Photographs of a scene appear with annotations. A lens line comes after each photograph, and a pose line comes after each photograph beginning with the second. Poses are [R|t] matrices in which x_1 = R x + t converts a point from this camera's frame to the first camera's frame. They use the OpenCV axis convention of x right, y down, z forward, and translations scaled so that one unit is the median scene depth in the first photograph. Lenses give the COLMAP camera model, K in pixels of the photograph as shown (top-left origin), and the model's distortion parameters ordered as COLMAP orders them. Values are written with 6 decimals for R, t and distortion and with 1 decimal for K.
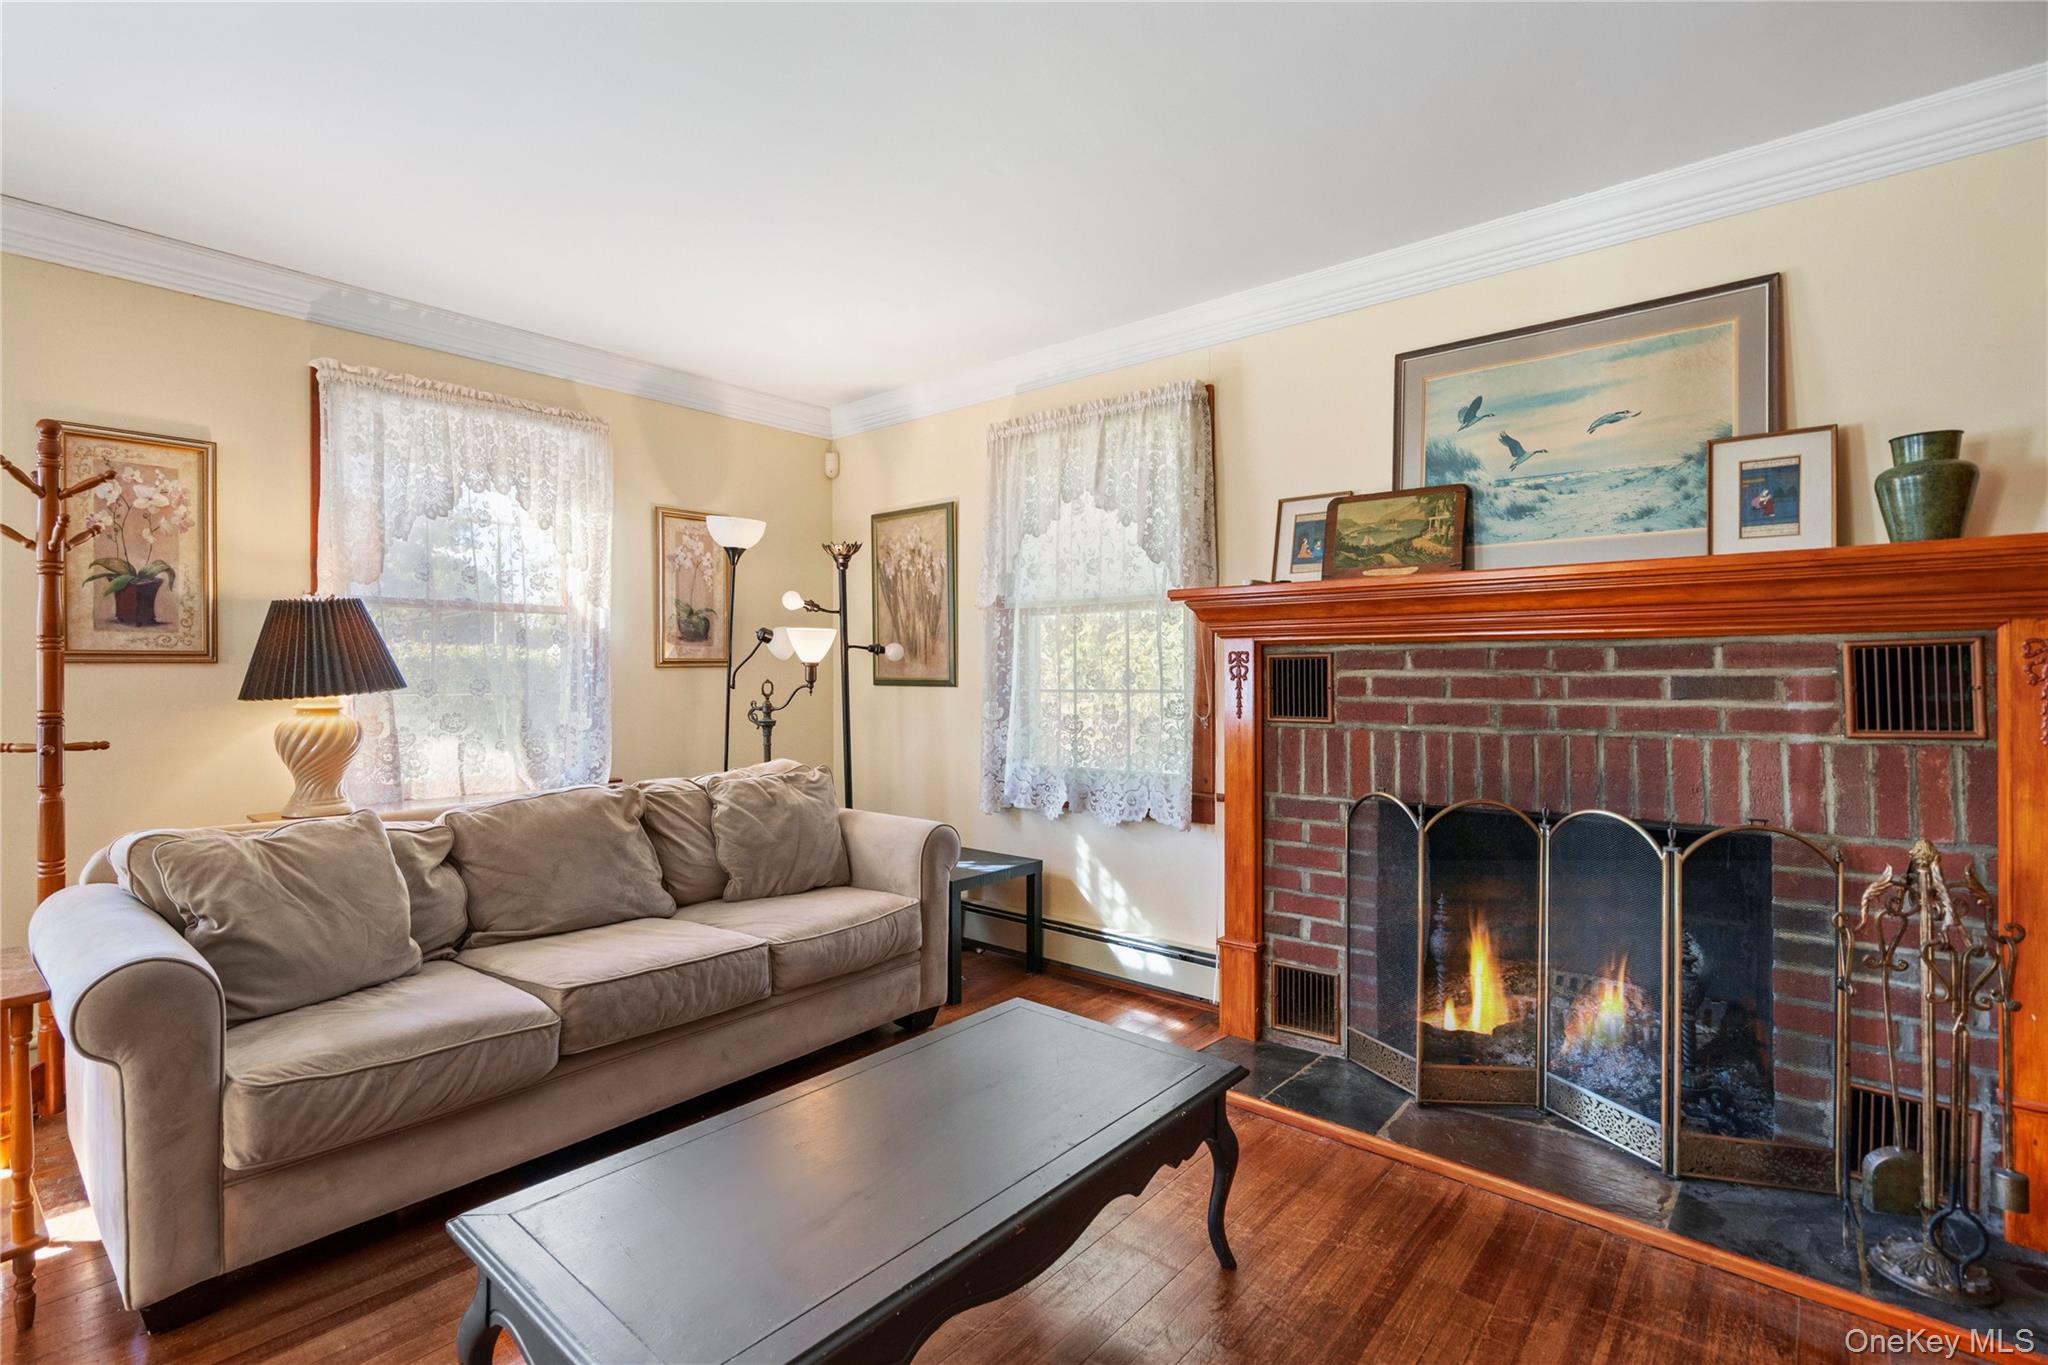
lens RADIAL K [[954.5, 0, 1020.2], [0, 954.5, 679.2], [0, 0, 1]] dist [0.000208, 0.000993]
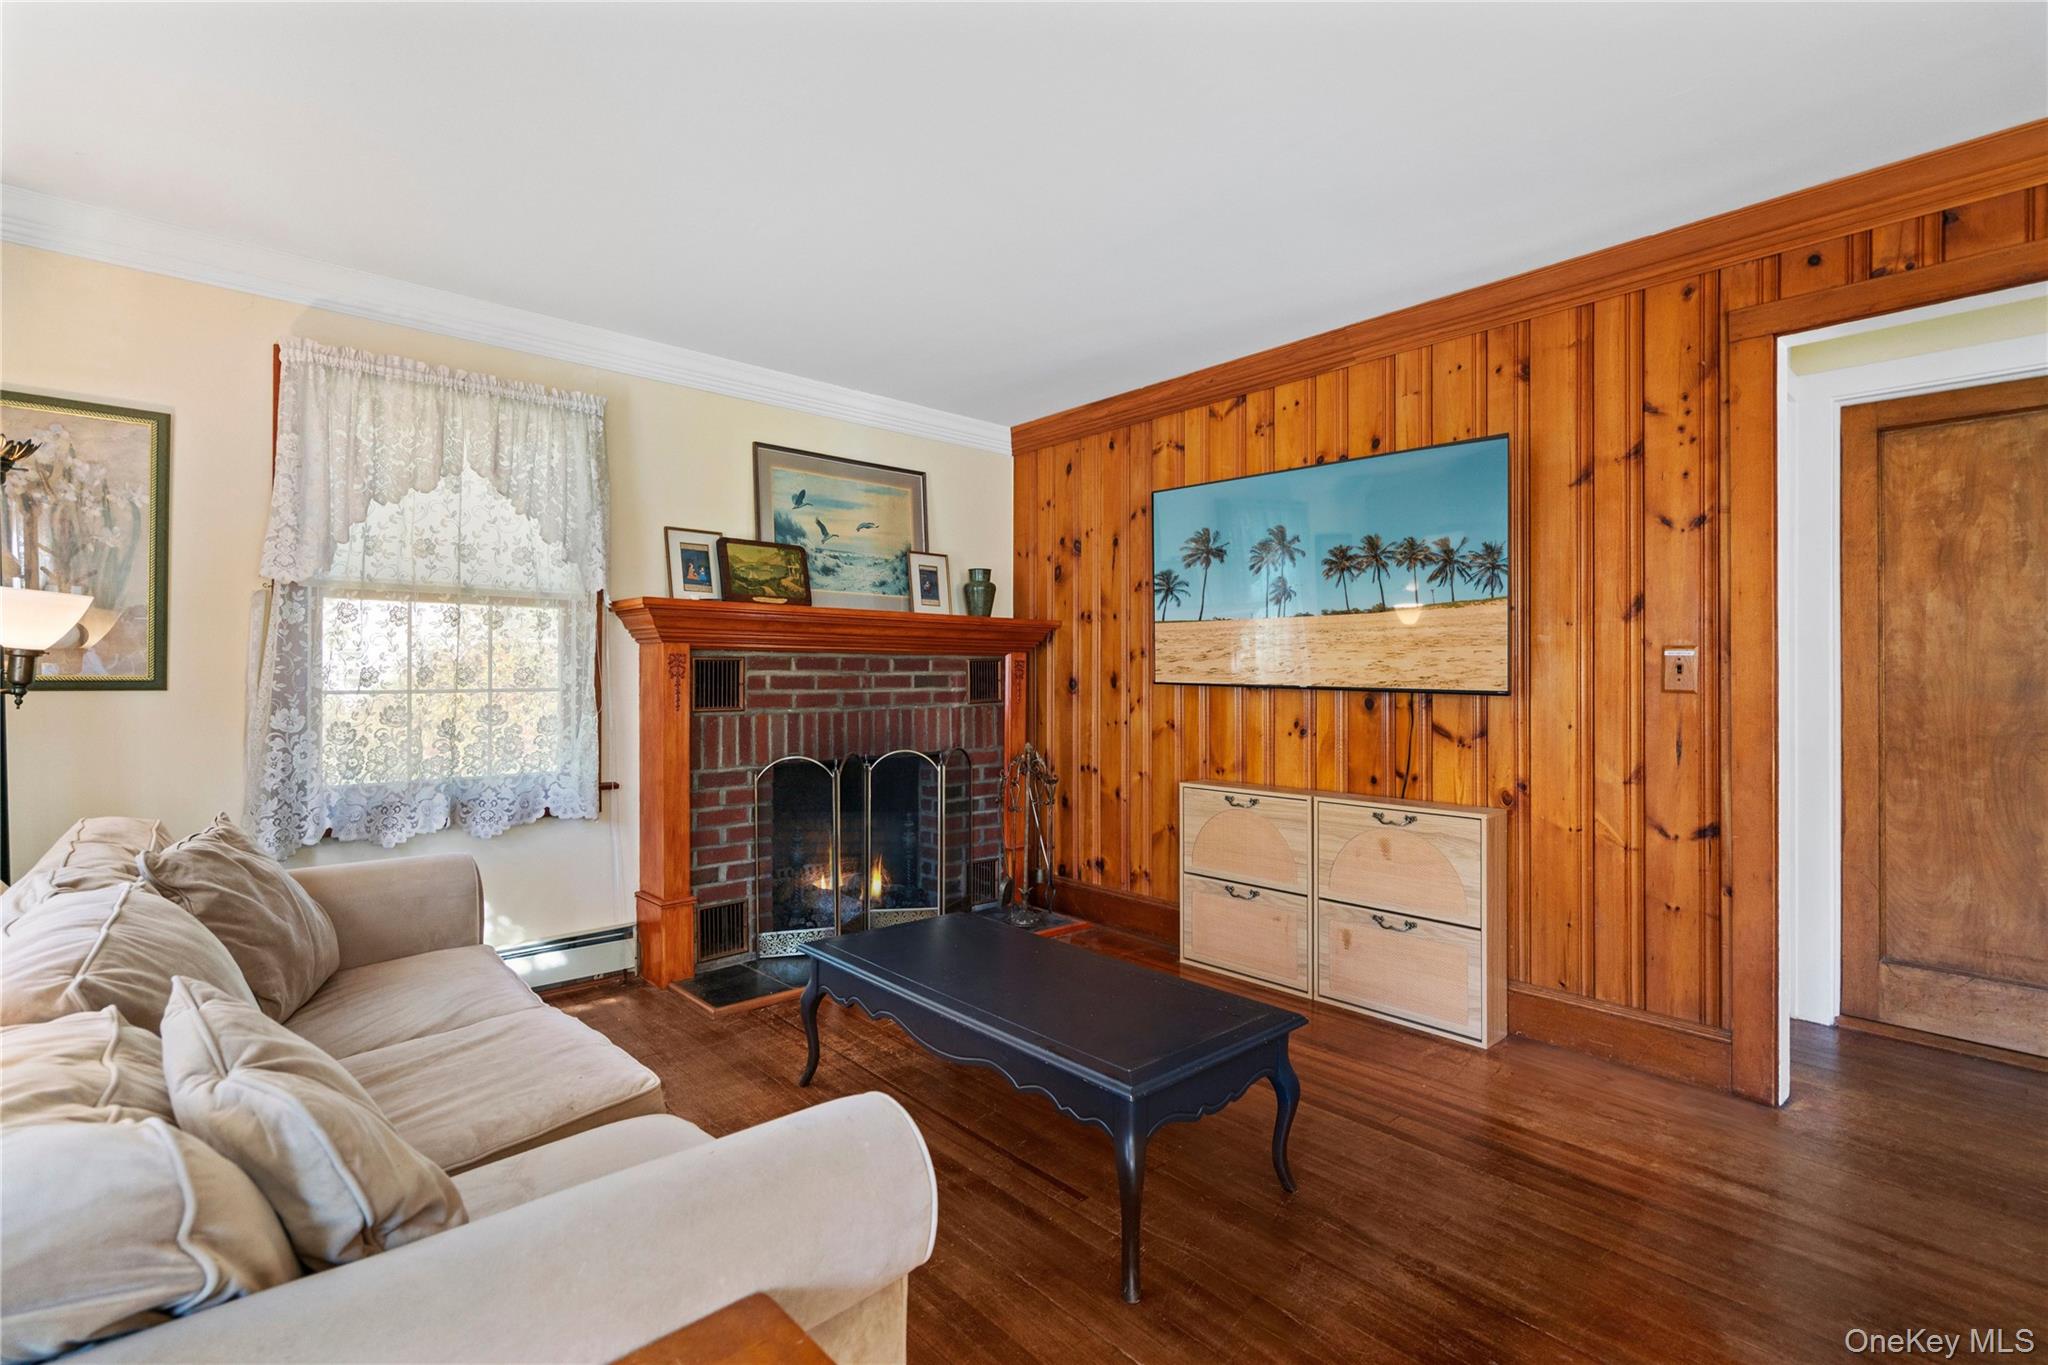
lens RADIAL K [[931.1, 0, 1027.9], [0, 931.1, 671.4], [0, 0, 1]] dist [-0.005159, -0.000124]
pose [[0.121447, 0.004087, 0.992589, -0.945697], [0.001199, 0.999990, -0.004264, -0.002198], [-0.992597, 0.001708, 0.121441, 0.473971]]
